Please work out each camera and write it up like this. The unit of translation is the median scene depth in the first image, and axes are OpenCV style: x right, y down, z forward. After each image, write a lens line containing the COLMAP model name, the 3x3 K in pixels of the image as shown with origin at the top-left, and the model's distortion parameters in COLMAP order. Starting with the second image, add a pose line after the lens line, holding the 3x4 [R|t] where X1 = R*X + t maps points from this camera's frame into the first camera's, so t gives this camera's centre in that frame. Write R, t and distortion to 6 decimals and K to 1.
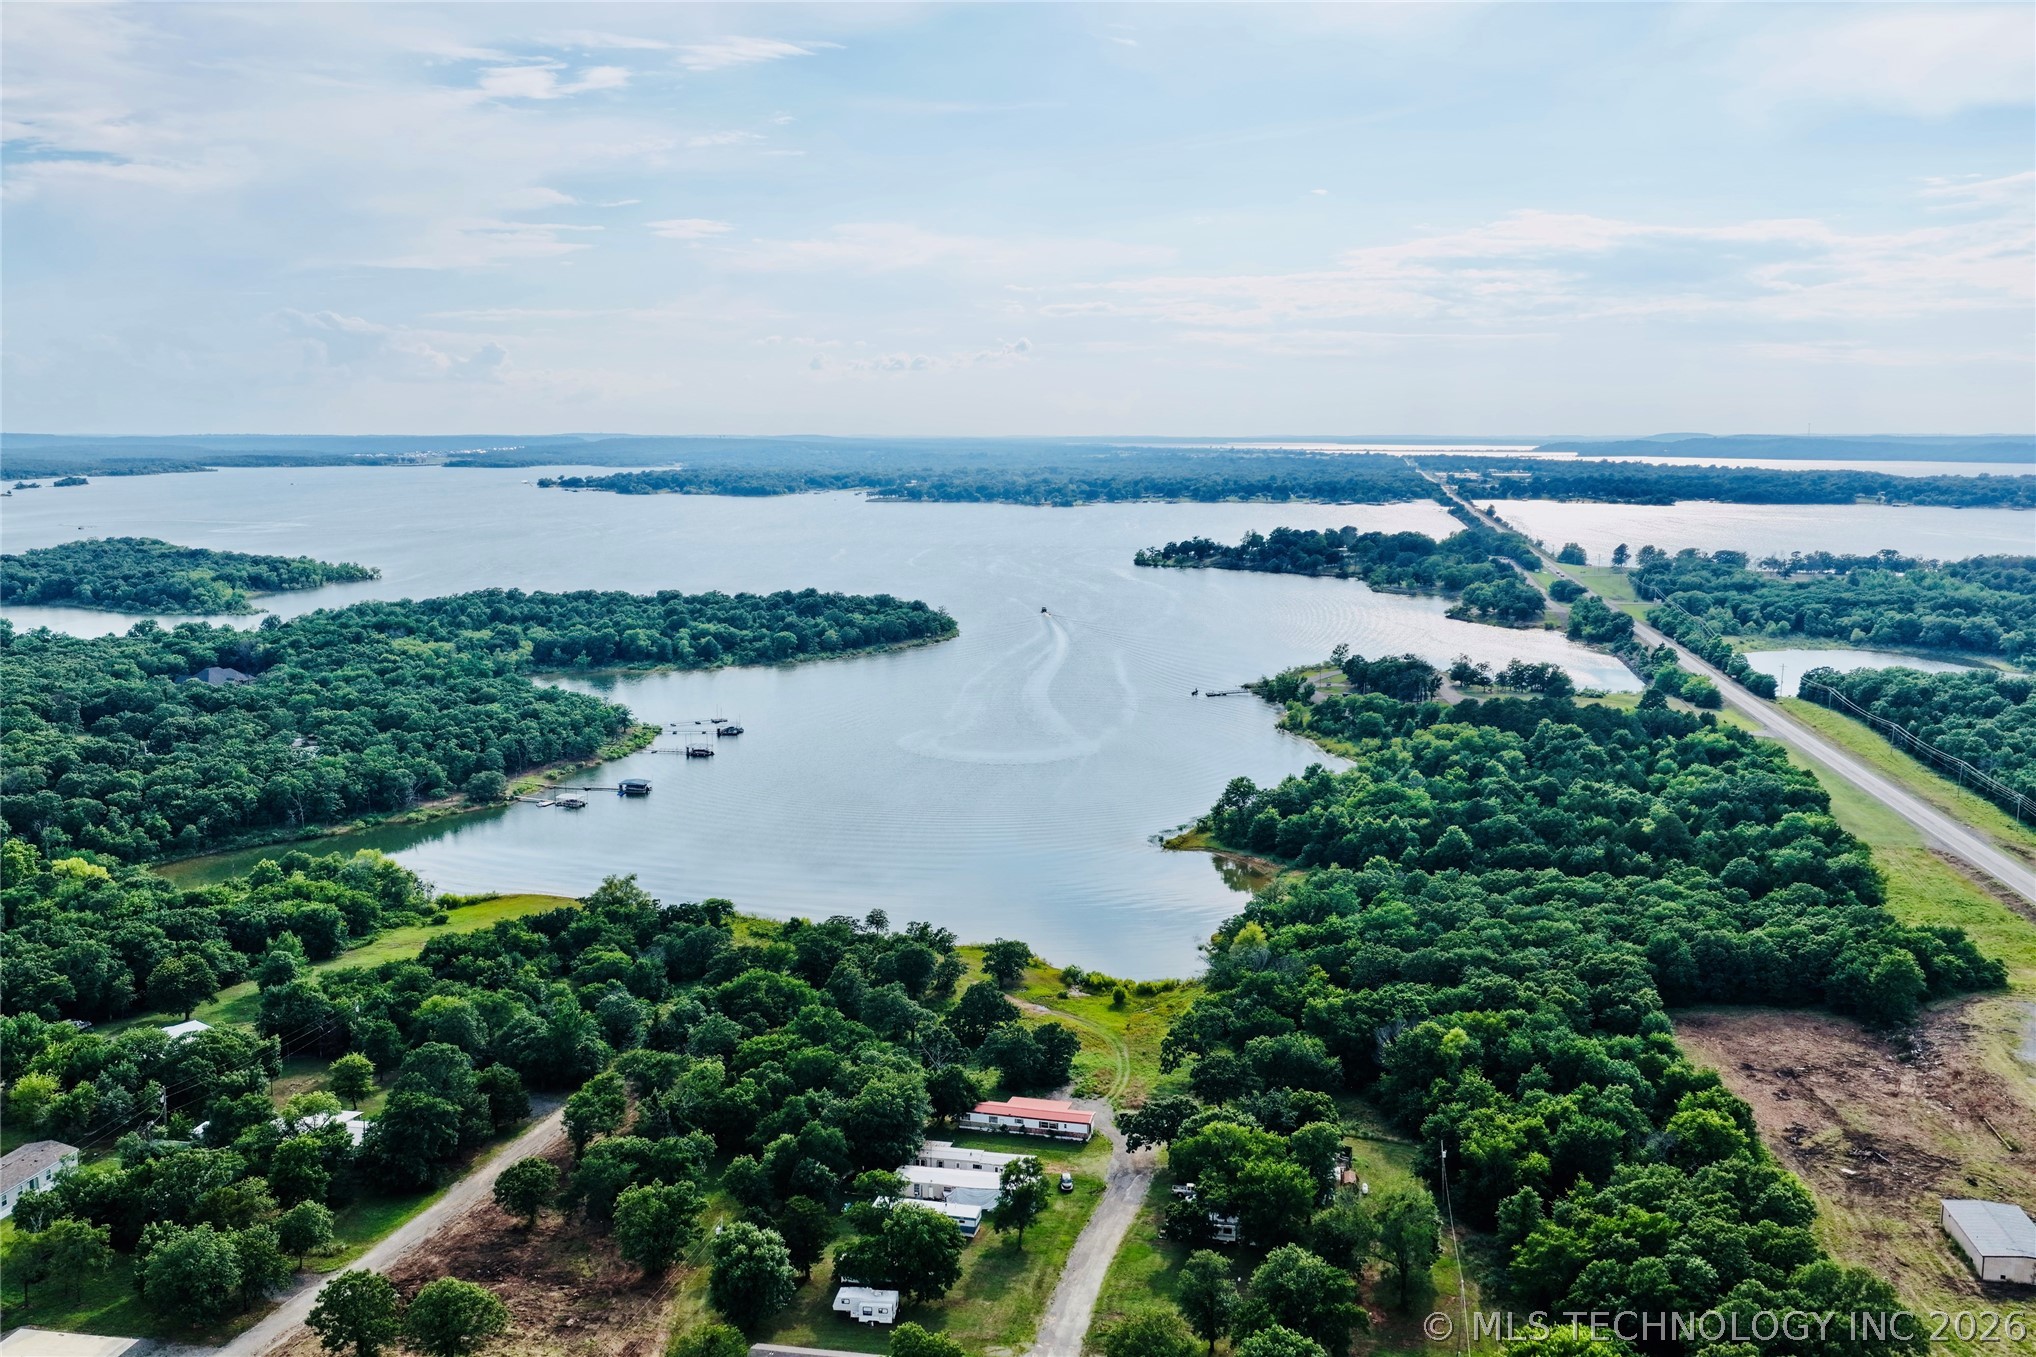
lens RADIAL K [[1688.6, 0, 1021.9], [0, 1688.6, 663.3], [0, 0, 1]] dist [-0.016443, 0.042370]
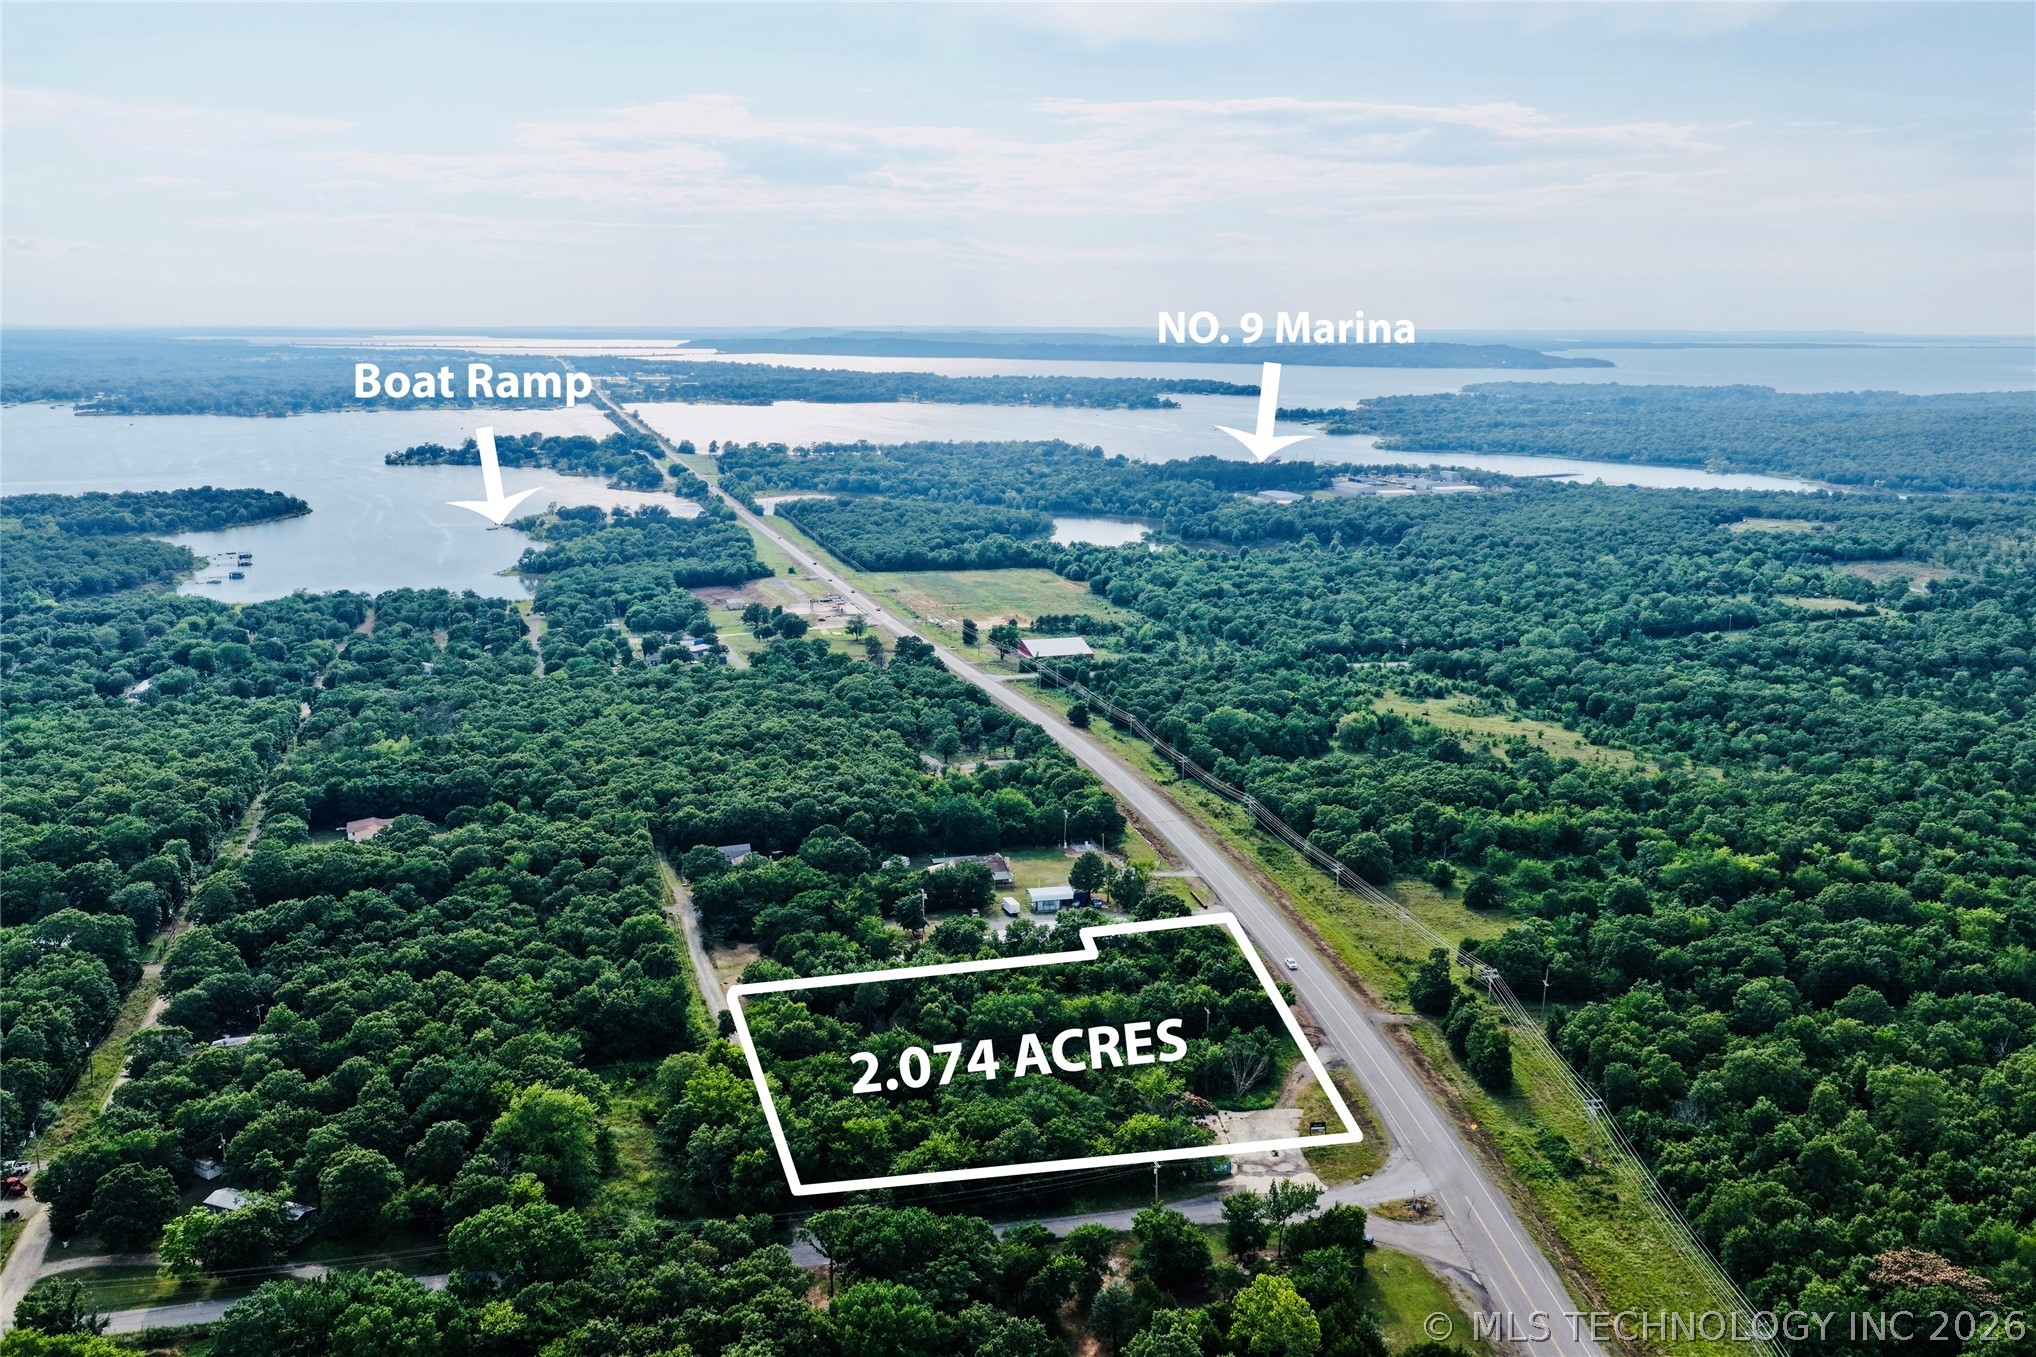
lens RADIAL K [[1688.6, 0, 1021.9], [0, 1688.6, 663.3], [0, 0, 1]] dist [-0.016443, 0.042370]
pose [[0.883716, -0.089345, 0.459417, -0.124567], [0.059415, 0.995084, 0.079230, 0.027043], [-0.464238, -0.042720, 0.884680, -0.498557]]
